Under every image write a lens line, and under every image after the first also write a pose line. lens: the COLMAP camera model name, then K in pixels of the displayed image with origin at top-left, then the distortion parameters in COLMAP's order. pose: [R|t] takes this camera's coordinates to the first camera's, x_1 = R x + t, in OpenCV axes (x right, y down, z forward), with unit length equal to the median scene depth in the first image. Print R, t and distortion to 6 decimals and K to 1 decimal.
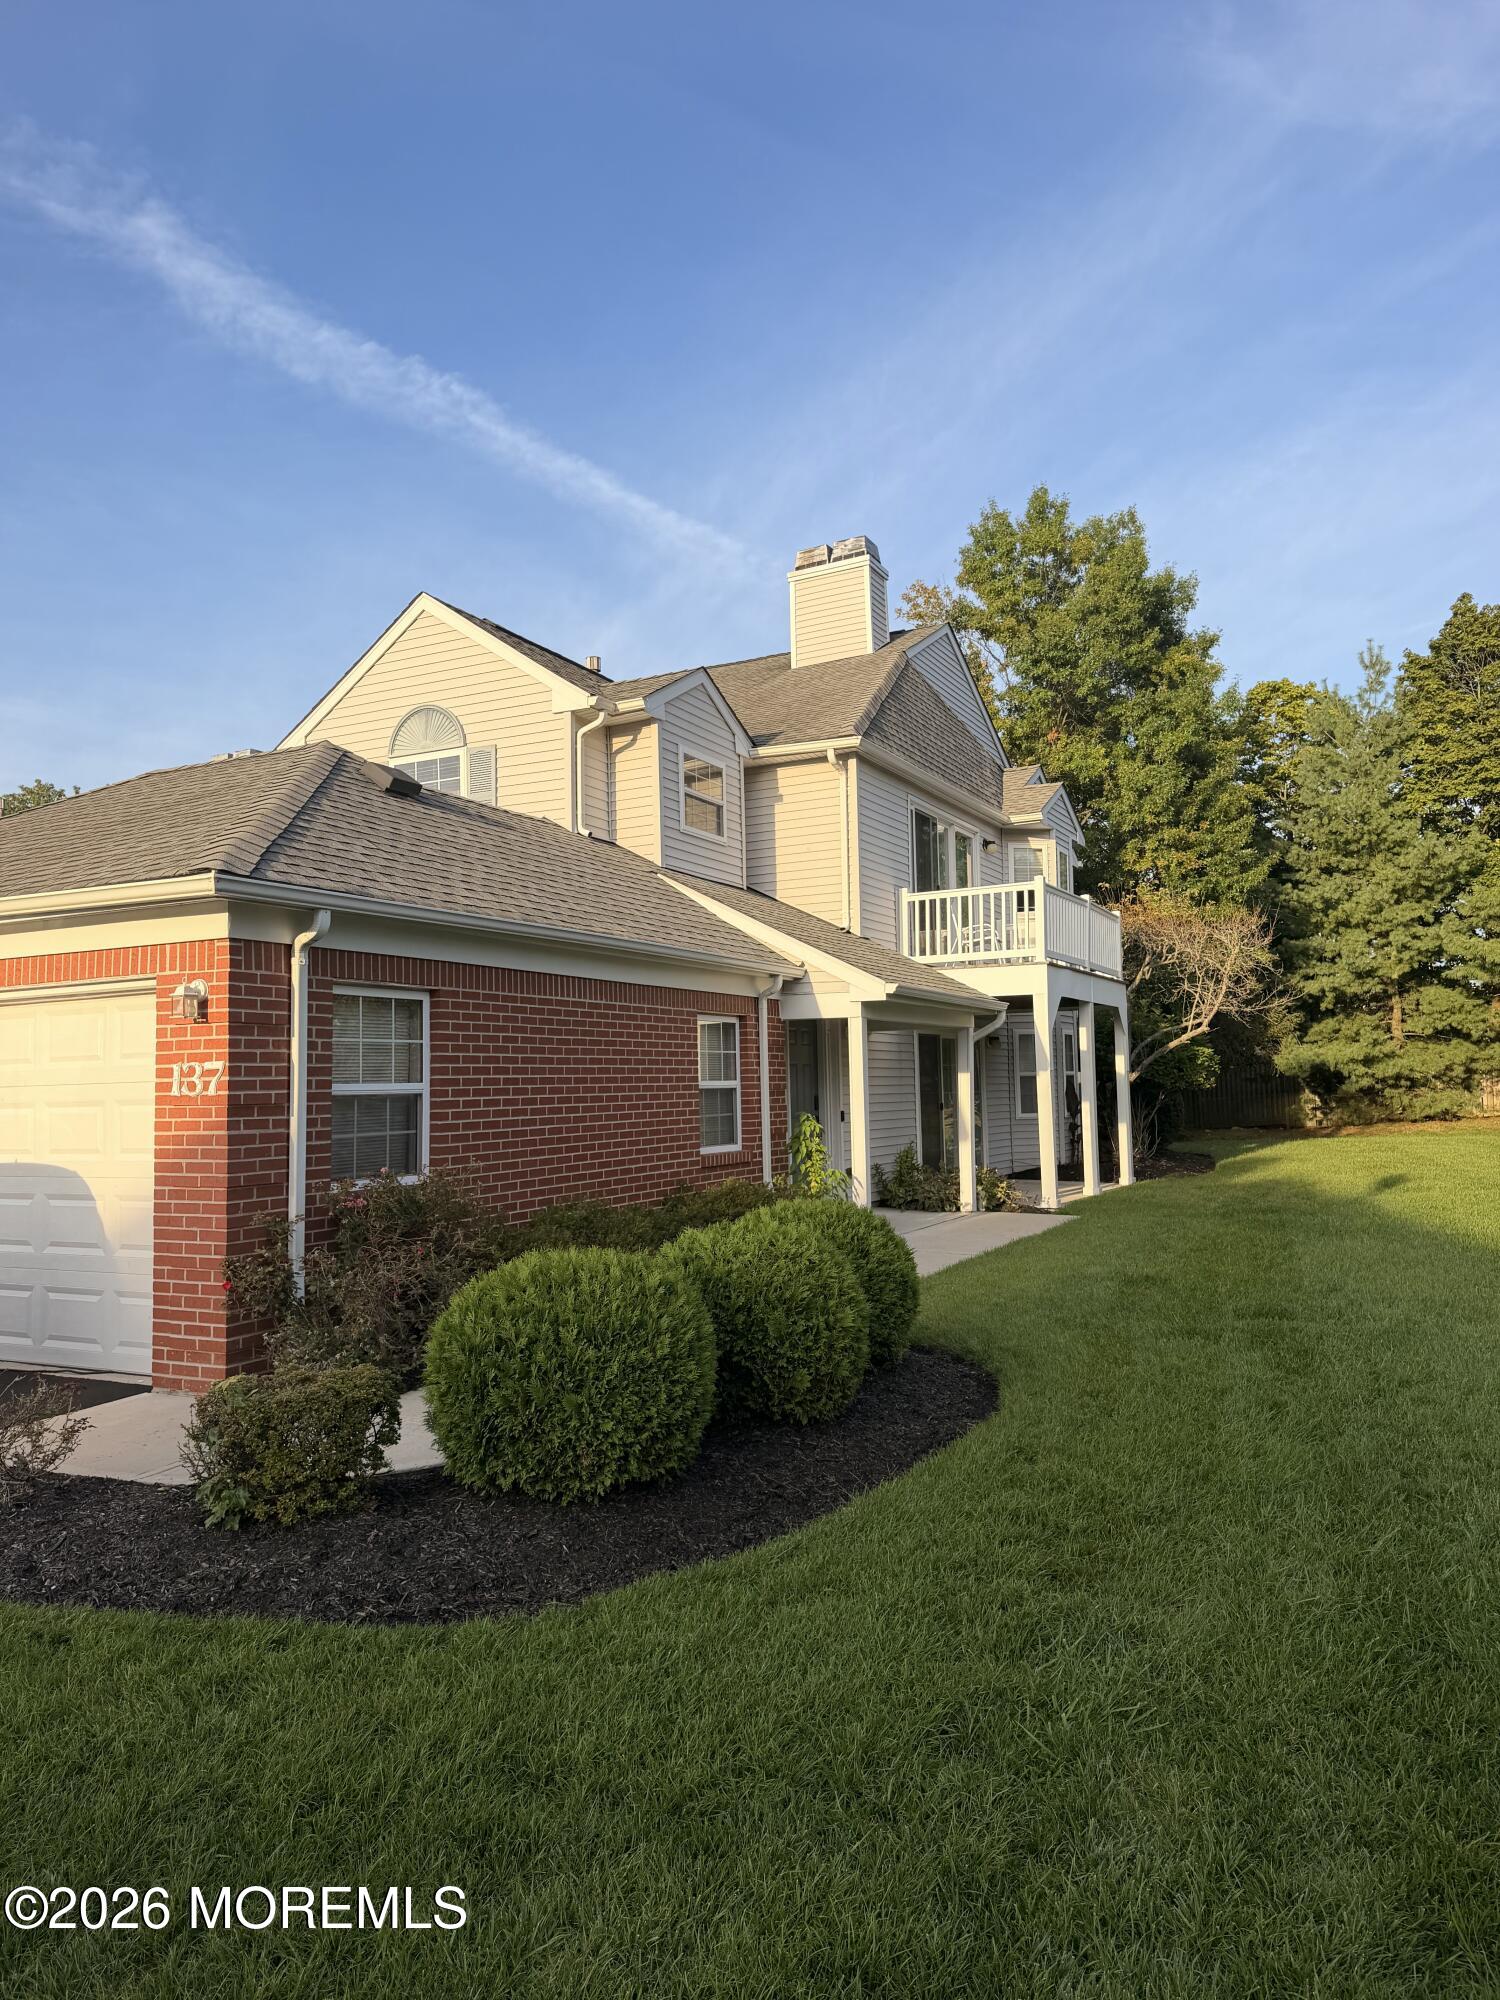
lens RADIAL K [[1427.3, 0, 750.0], [0, 1427.3, 1000.0], [0, 0, 1]] dist [0.178079, -0.275891]
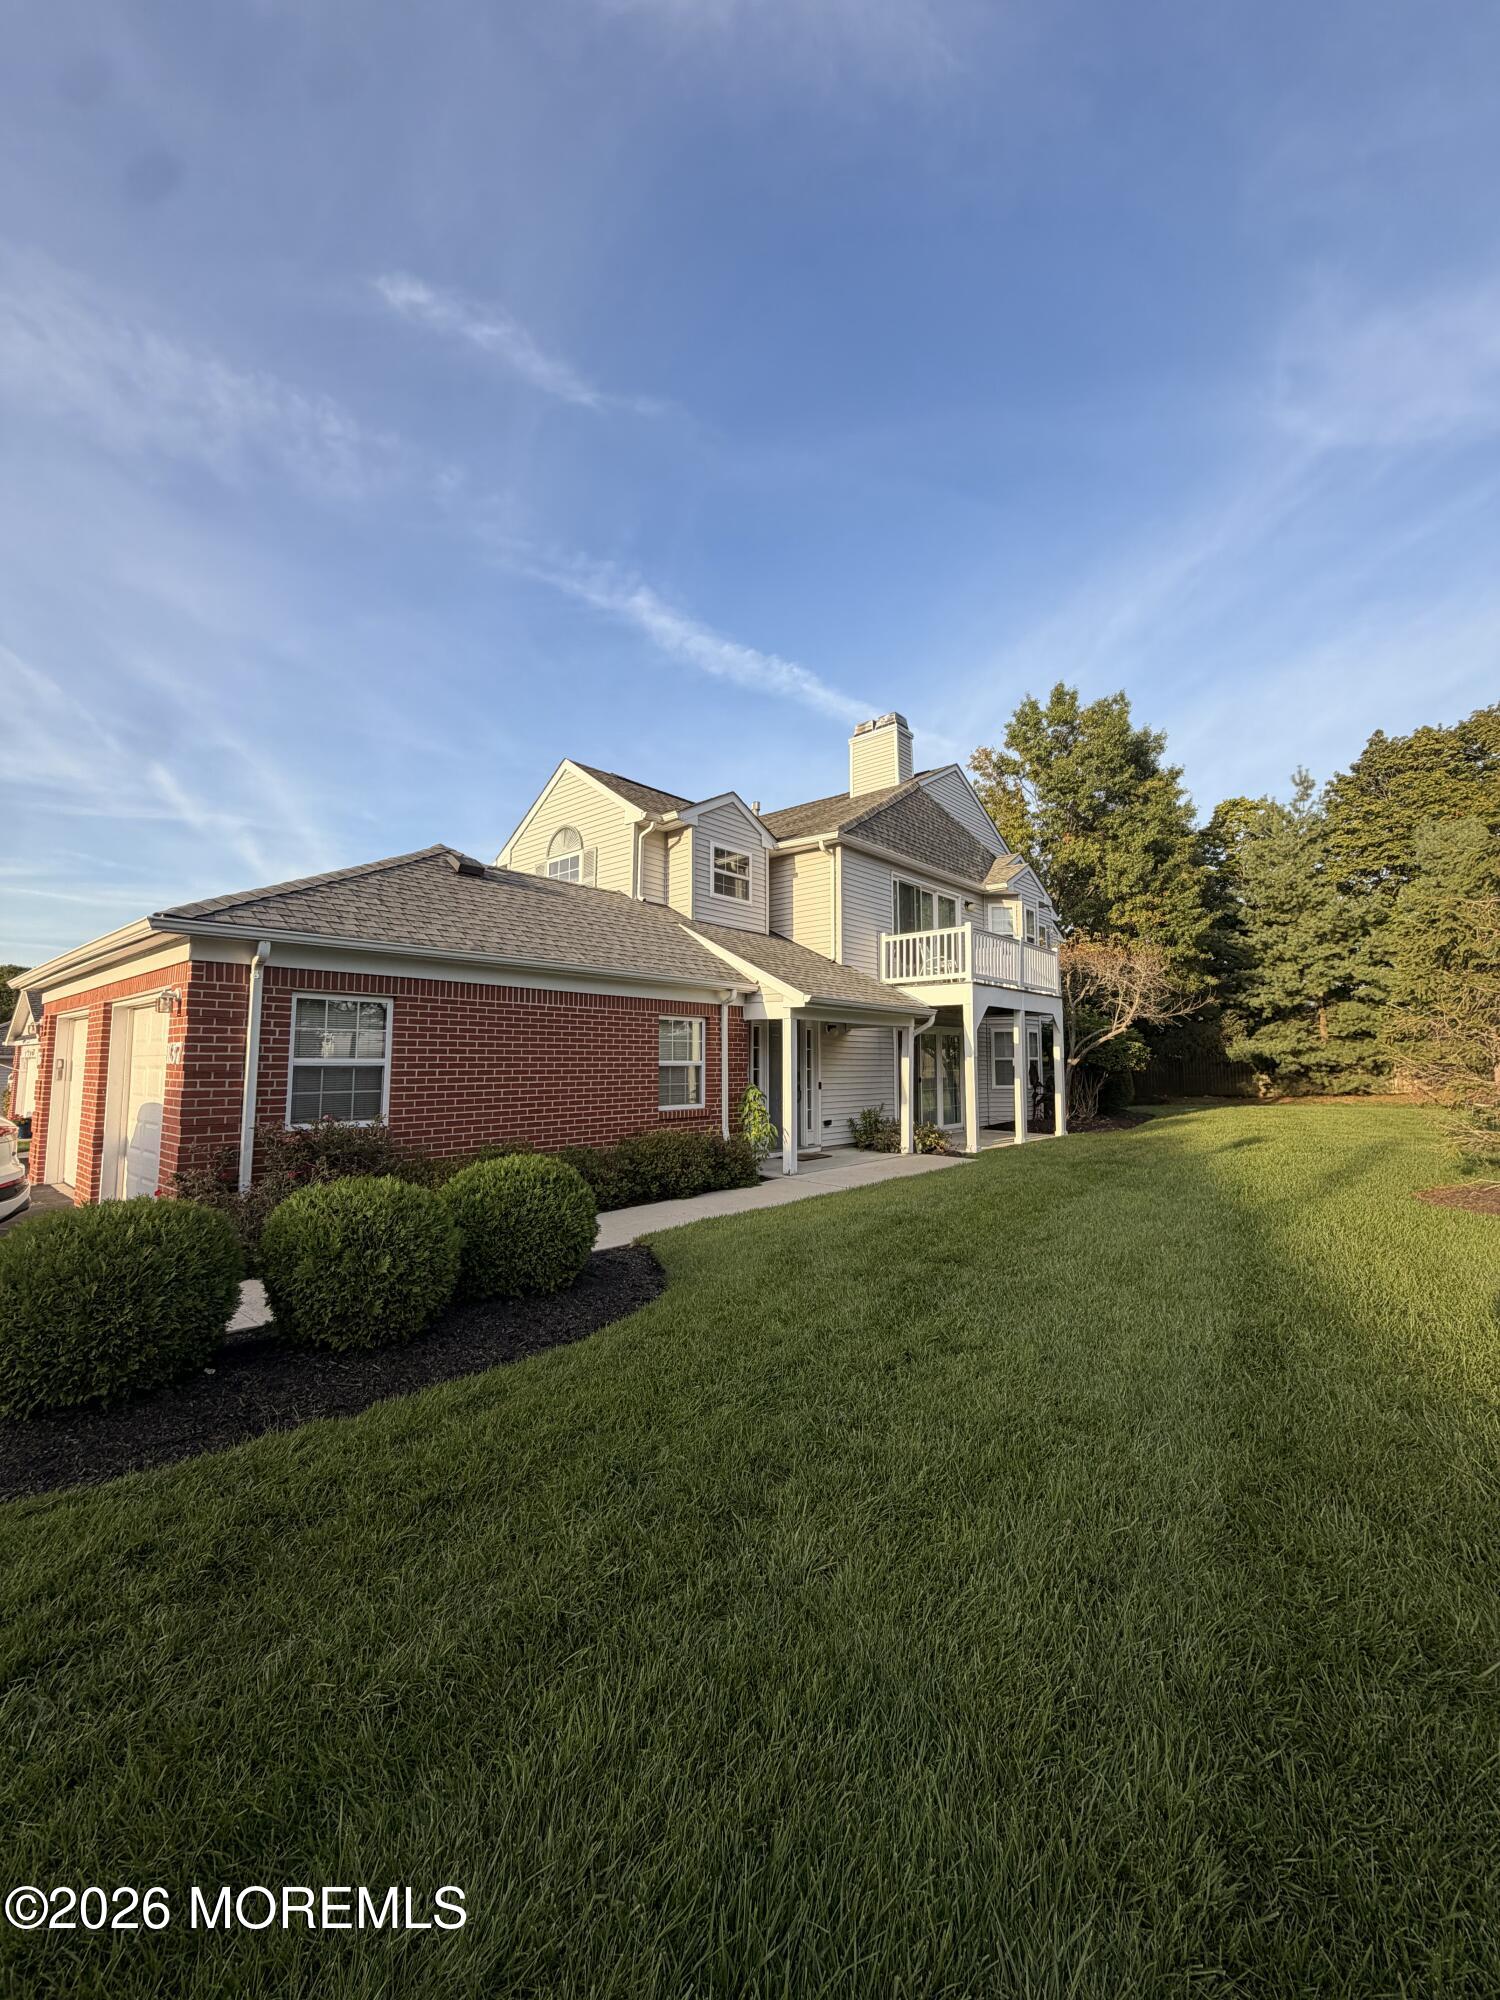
lens RADIAL K [[807.6, 0, 750.0], [0, 807.6, 1000.0], [0, 0, 1]] dist [0.000687, 0.000056]
pose [[0.967283, 0.001416, -0.253694, 0.202500], [-0.004724, 0.999912, -0.012431, 0.003120], [0.253654, 0.013222, 0.967205, 0.165906]]
